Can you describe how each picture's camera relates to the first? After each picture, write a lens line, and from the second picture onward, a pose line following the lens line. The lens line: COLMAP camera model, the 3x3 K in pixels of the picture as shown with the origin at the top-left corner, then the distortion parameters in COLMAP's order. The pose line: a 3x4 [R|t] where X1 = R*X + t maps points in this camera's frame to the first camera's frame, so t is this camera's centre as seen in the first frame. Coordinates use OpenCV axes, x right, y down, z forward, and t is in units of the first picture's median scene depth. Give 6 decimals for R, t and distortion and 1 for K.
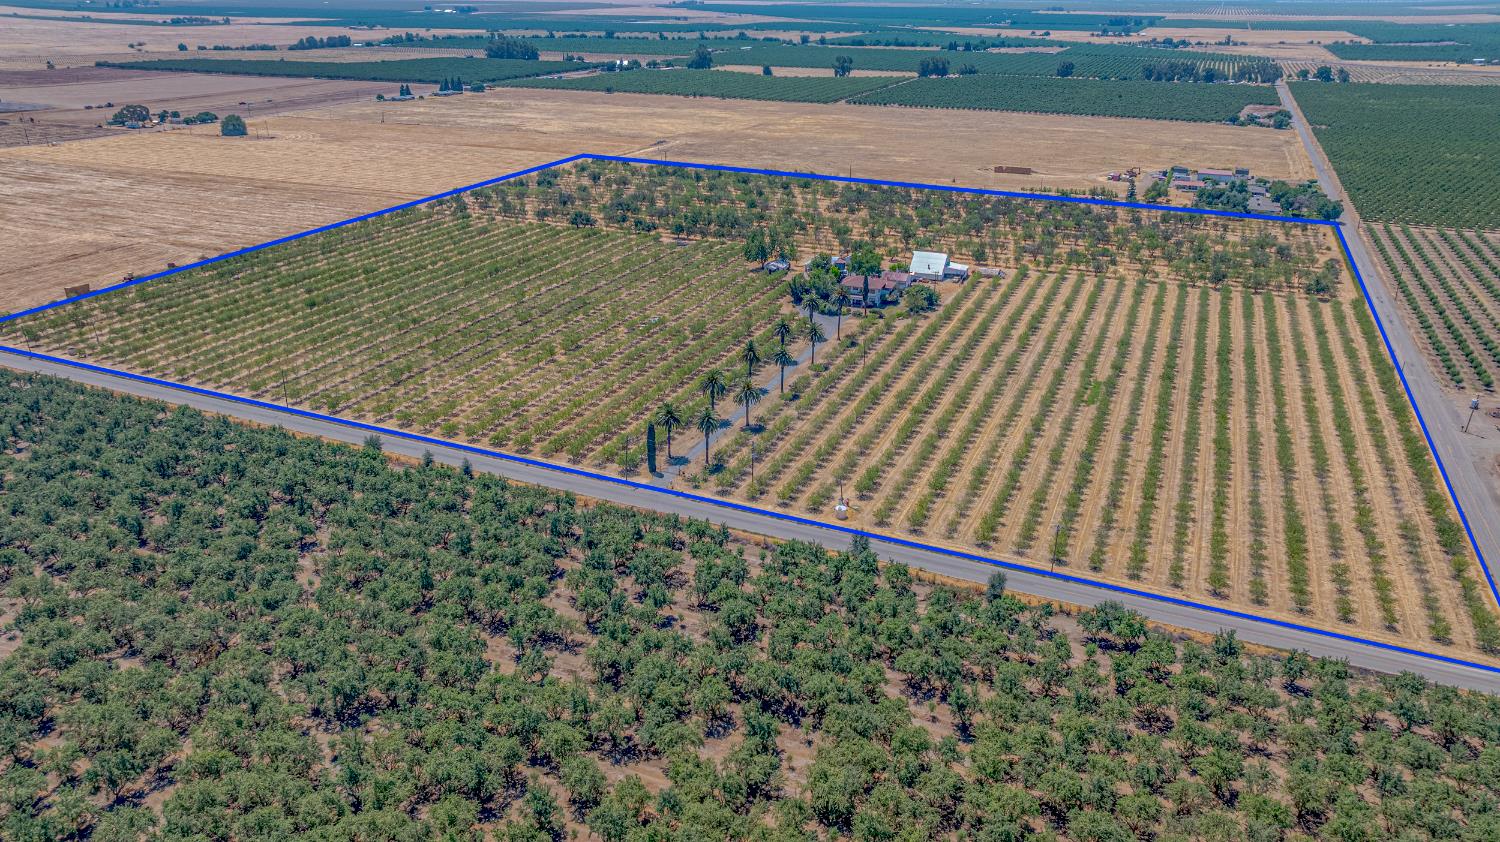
lens RADIAL K [[1027.4, 0, 750.0], [0, 1027.4, 421.0], [0, 0, 1]] dist [-0.051376, 0.047108]
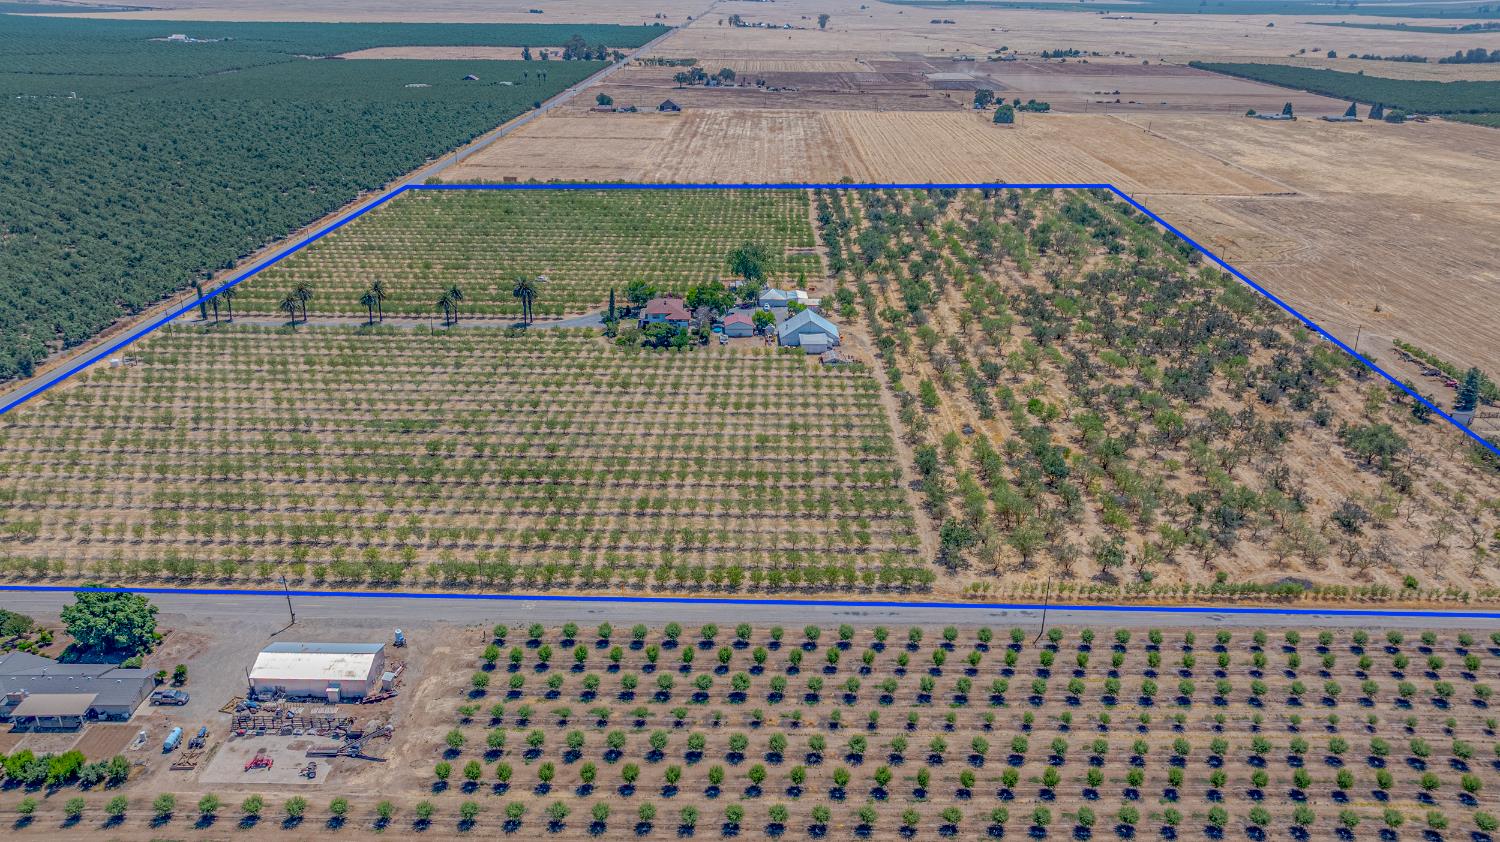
lens RADIAL K [[1027.4, 0, 750.0], [0, 1027.4, 421.0], [0, 0, 1]] dist [-0.051376, 0.047108]
pose [[0.387143, 0.355647, -0.850668, 0.298470], [-0.360634, 0.907521, 0.215289, -0.080827], [0.848566, 0.223432, 0.479599, 0.194704]]
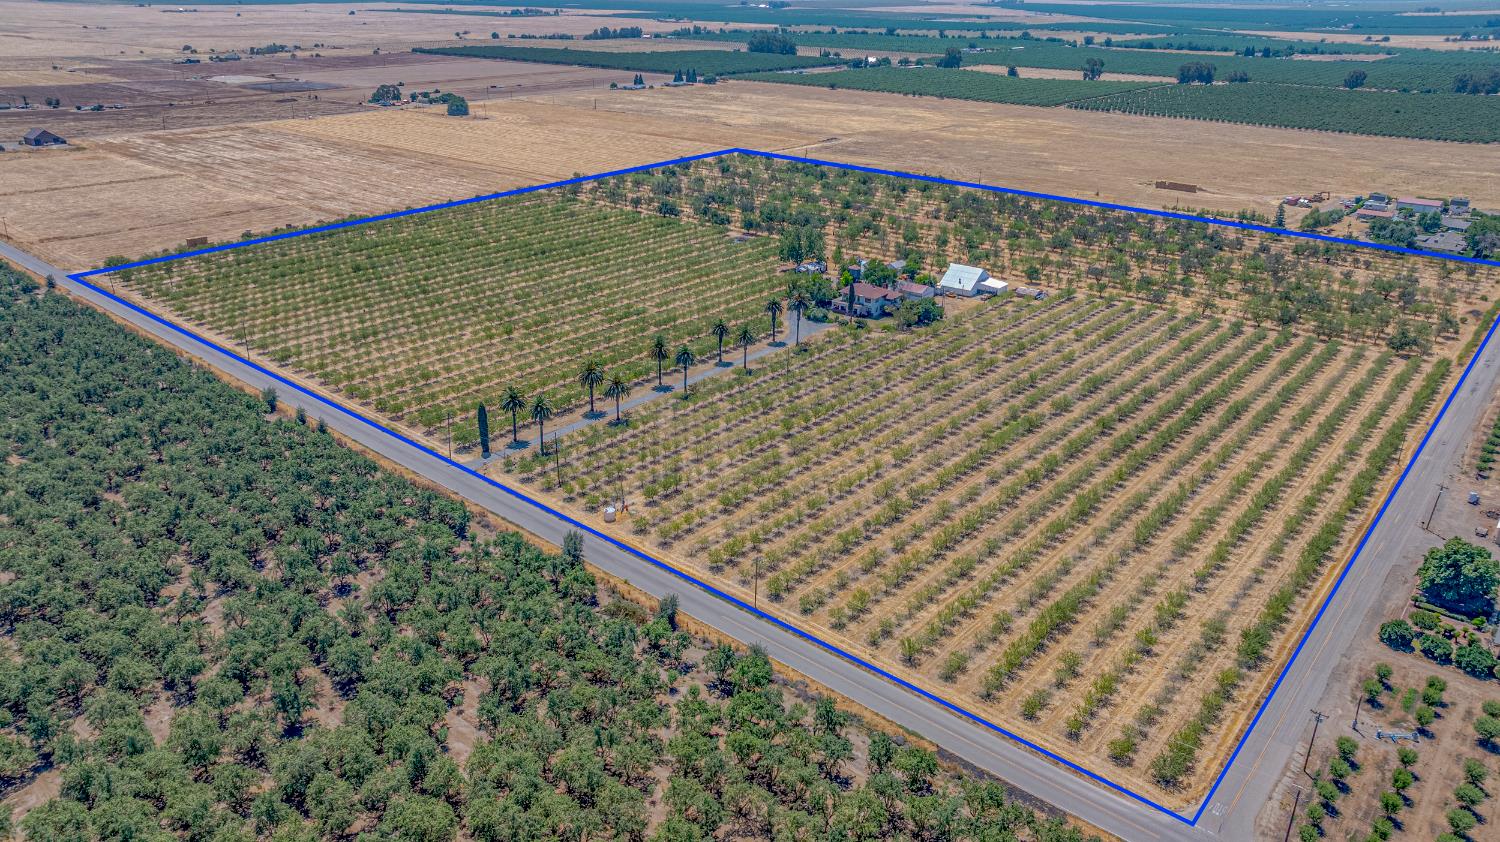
lens RADIAL K [[1027.4, 0, 750.0], [0, 1027.4, 421.0], [0, 0, 1]] dist [-0.051376, 0.047108]
pose [[0.957440, 0.115281, -0.264610, 0.090825], [-0.114647, 0.993245, 0.017892, -0.006394], [0.264886, 0.013207, 0.964189, 0.016731]]
